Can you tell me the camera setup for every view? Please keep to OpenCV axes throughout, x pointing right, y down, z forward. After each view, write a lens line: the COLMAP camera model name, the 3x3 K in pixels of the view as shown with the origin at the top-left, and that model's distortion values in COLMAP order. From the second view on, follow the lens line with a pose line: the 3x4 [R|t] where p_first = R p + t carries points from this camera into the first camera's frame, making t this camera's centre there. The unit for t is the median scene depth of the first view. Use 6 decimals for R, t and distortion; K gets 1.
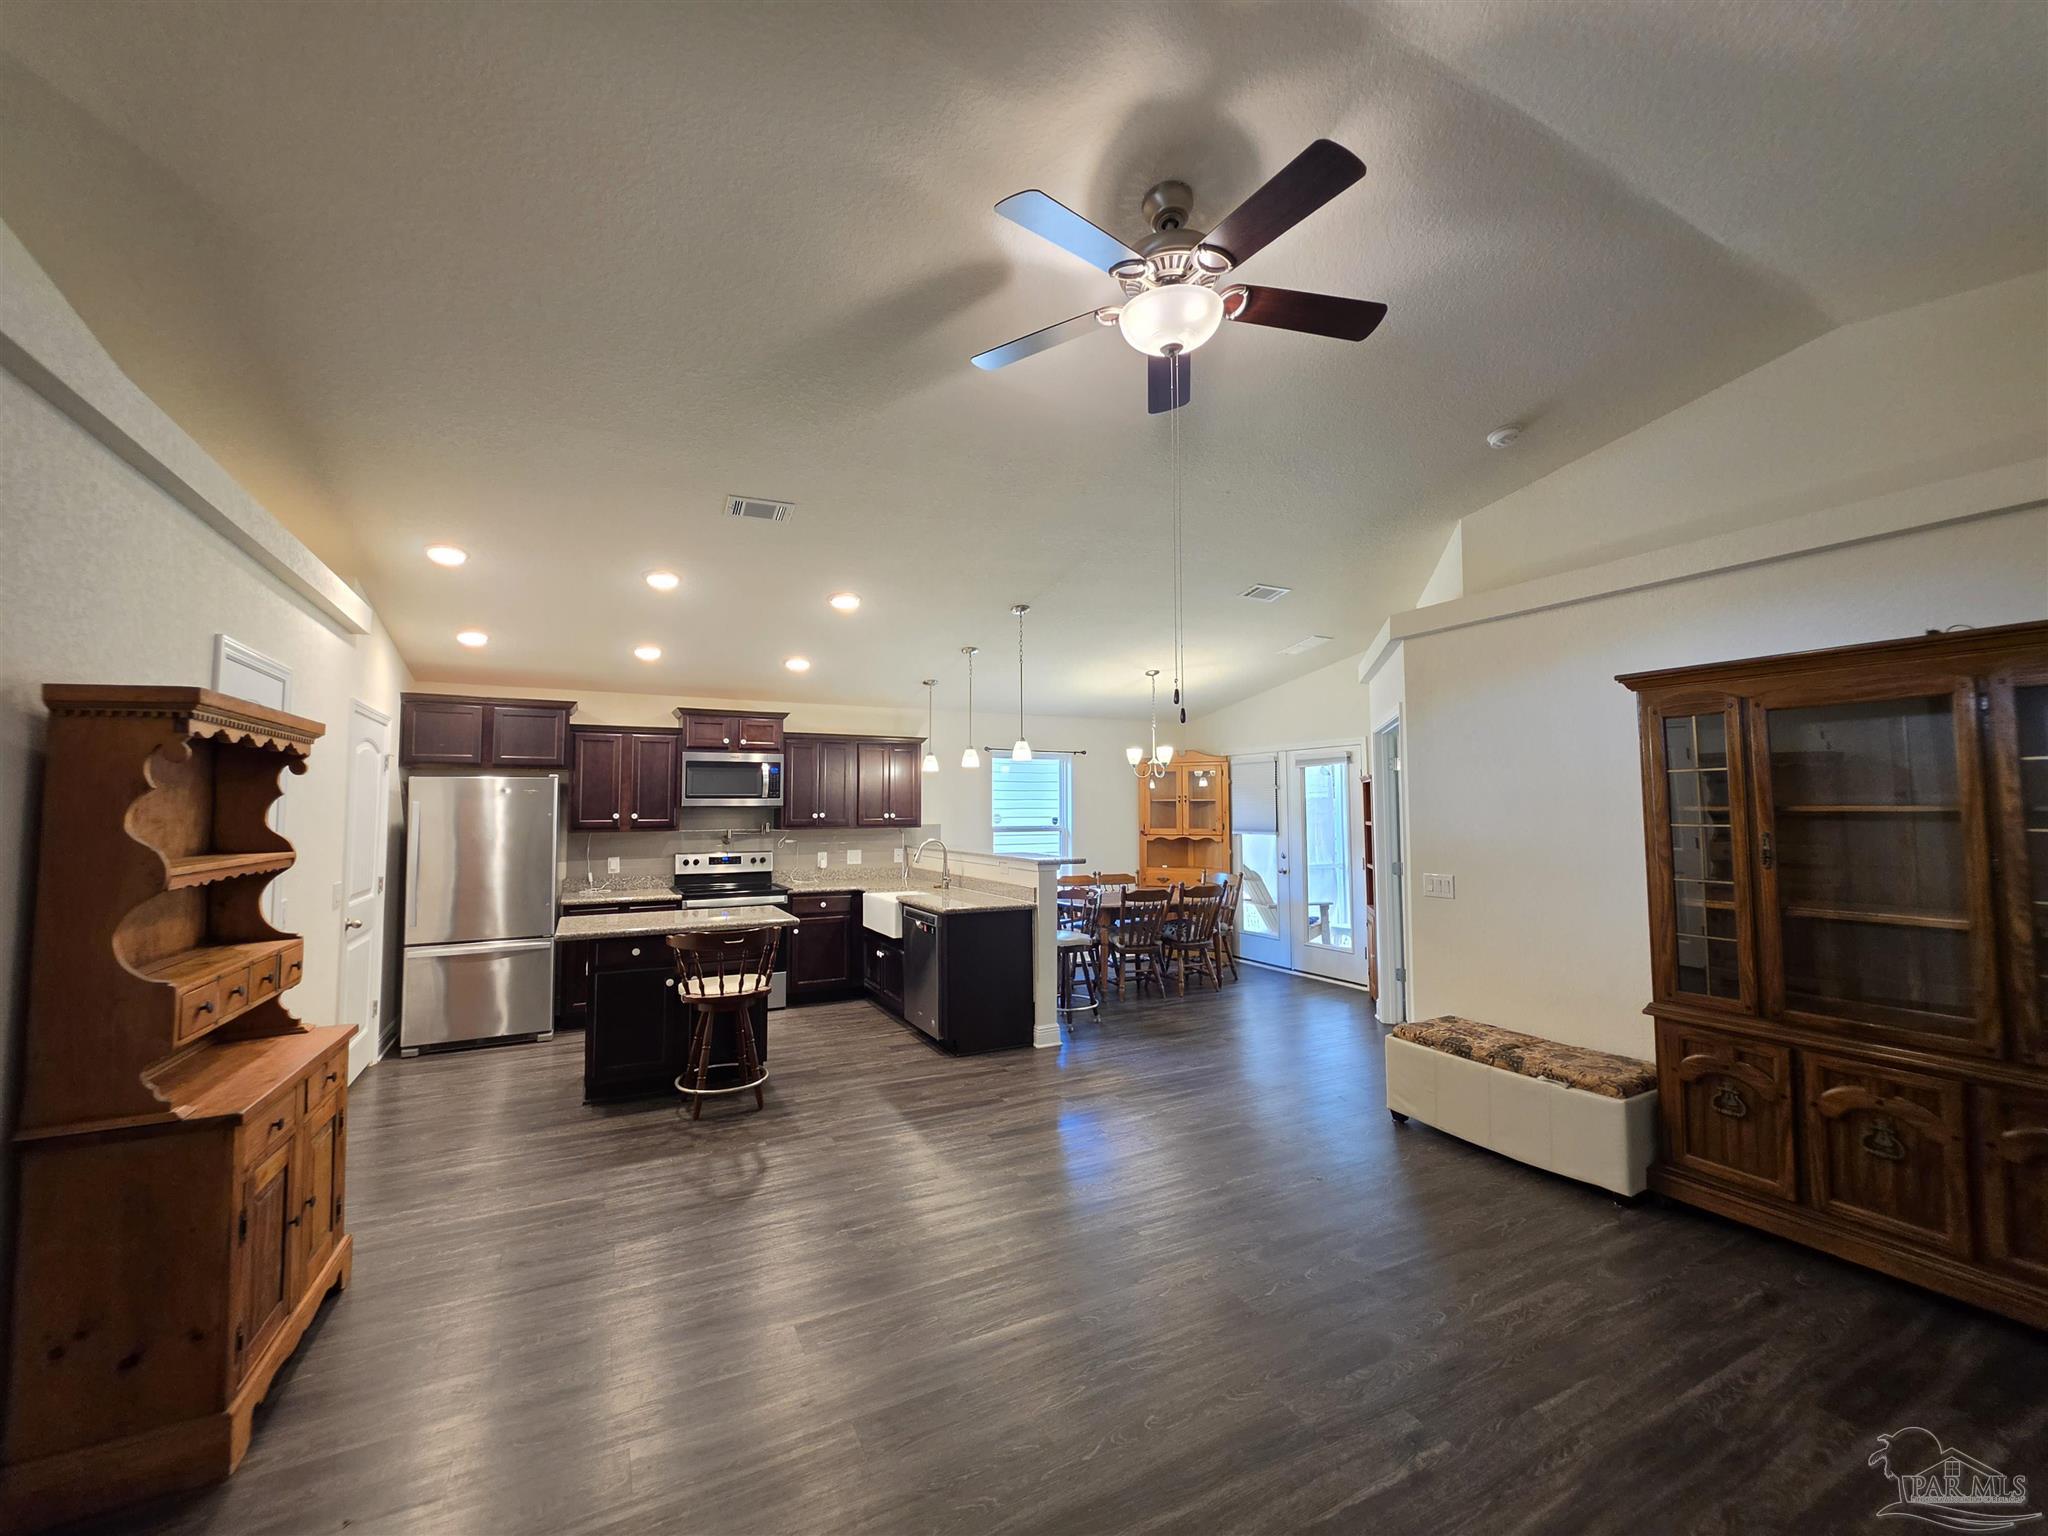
lens RADIAL K [[817.6, 0, 1021.8], [0, 817.6, 758.7], [0, 0, 1]] dist [-0.001691, 0.000136]
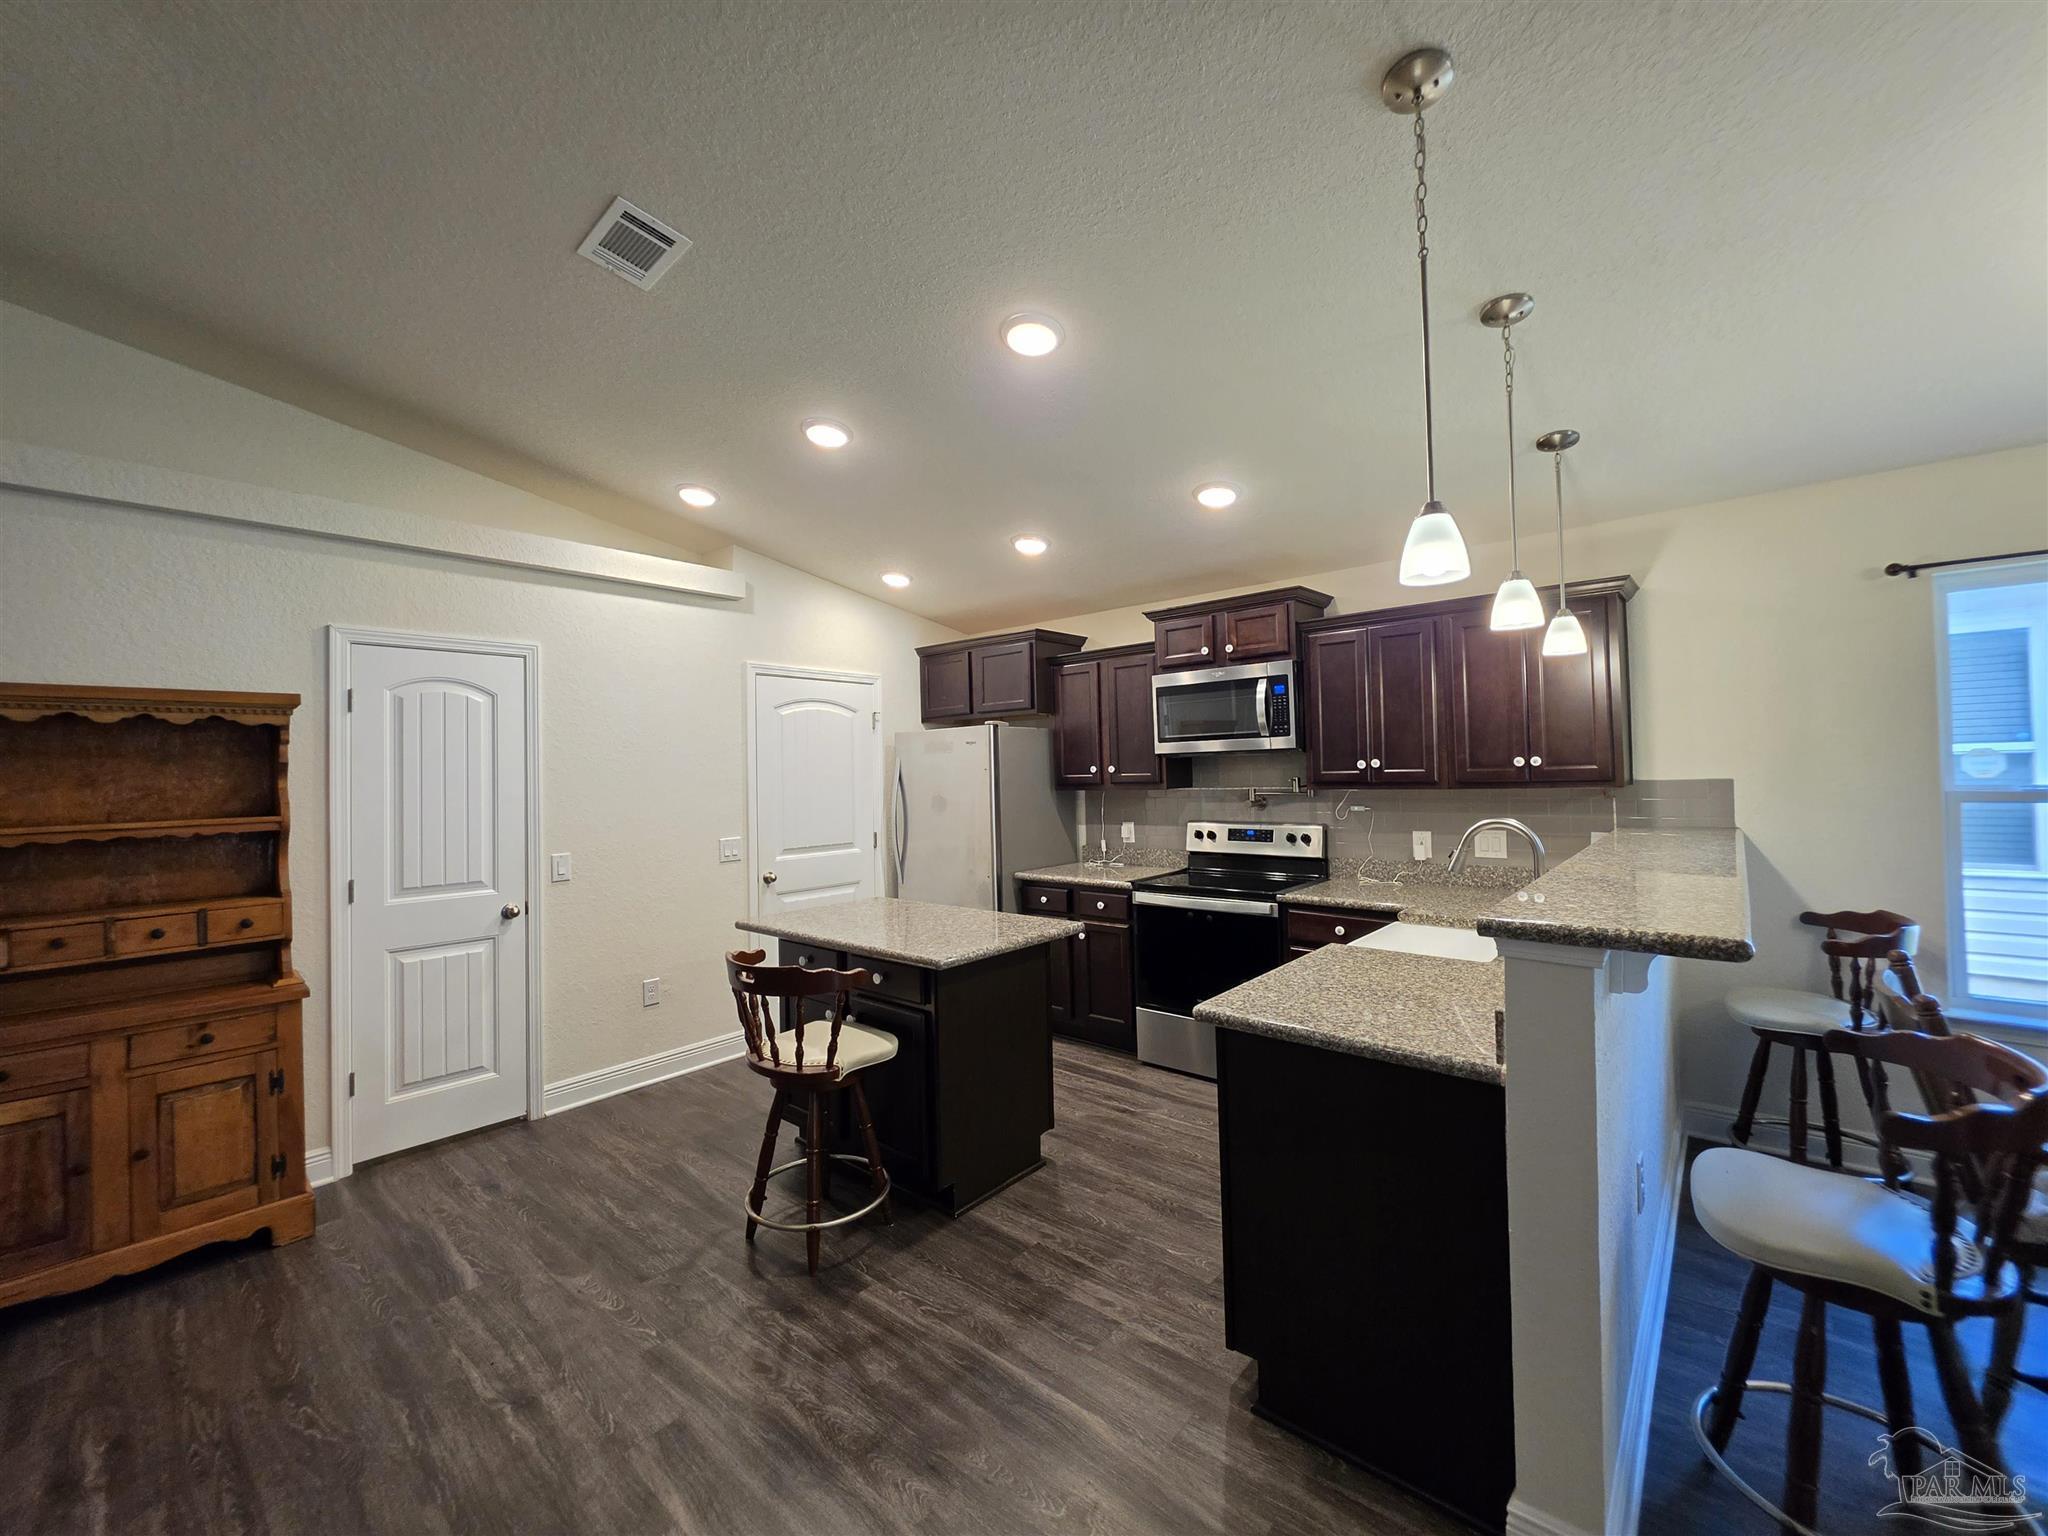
lens RADIAL K [[829.8, 0, 1018.5], [0, 829.8, 756.5], [0, 0, 1]] dist [0.001304, 0.000056]
pose [[0.361640, -0.022155, -0.932055, 0.173005], [0.081908, 0.996607, 0.008091, 0.039349], [0.928713, -0.079268, 0.362227, 0.558149]]
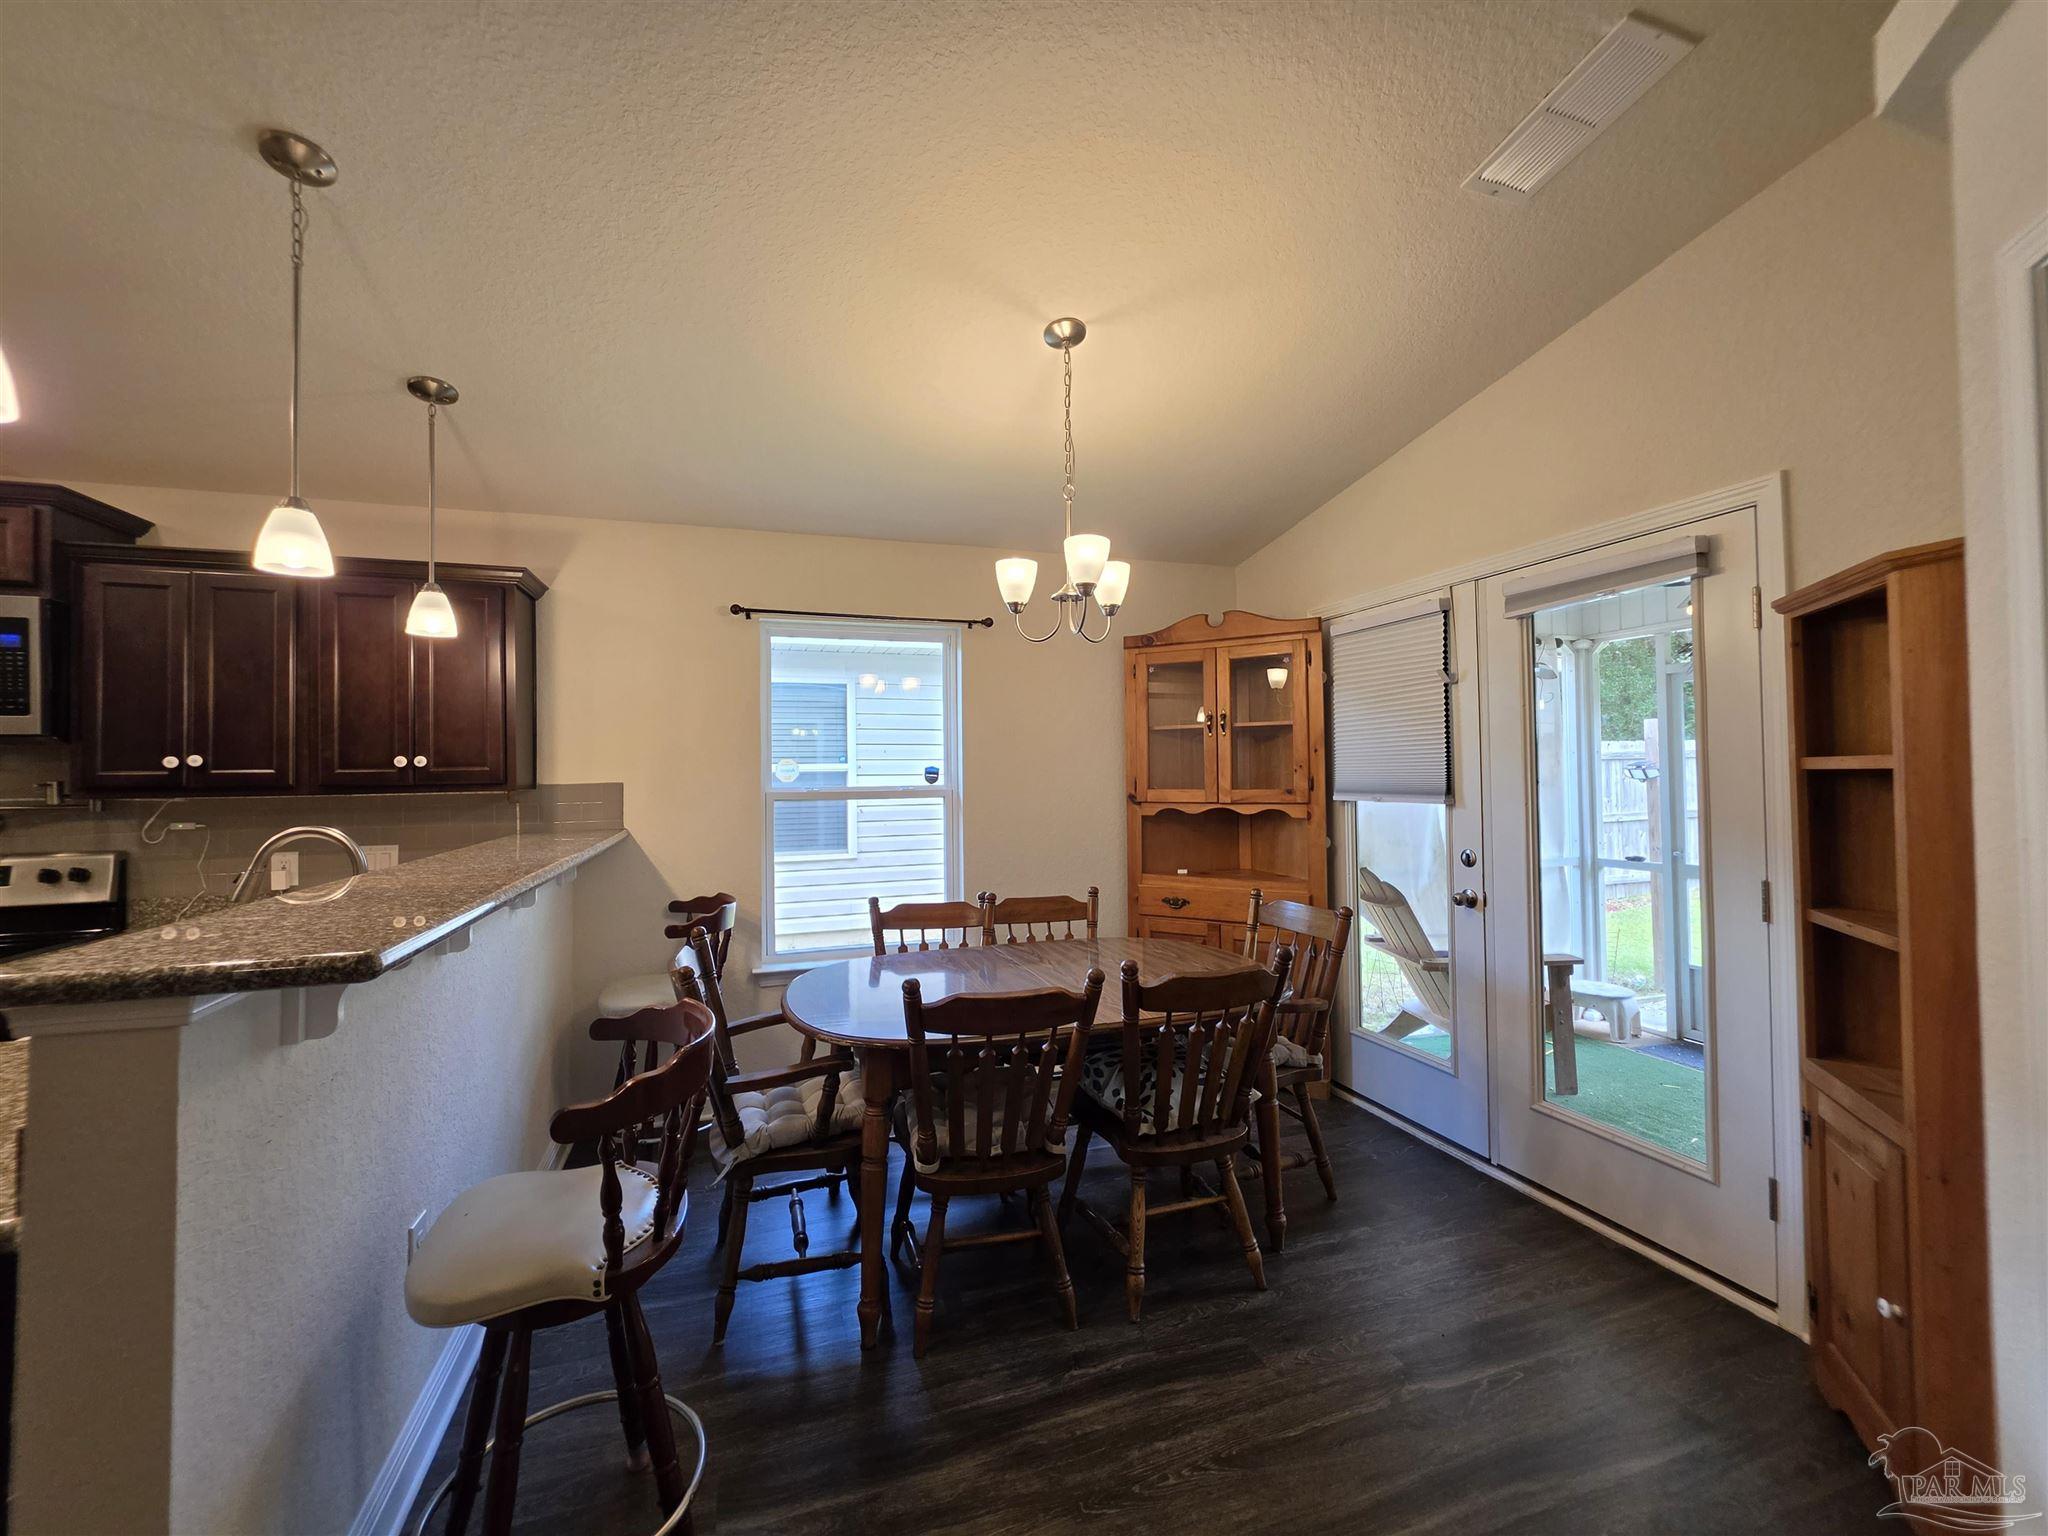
lens RADIAL K [[829.8, 0, 1018.5], [0, 829.8, 756.5], [0, 0, 1]] dist [0.001304, 0.000056]
pose [[0.987500, -0.013320, -0.157056, 0.191778], [0.020023, 0.998951, 0.041174, 0.056133], [0.156343, -0.043804, 0.986731, 0.643629]]
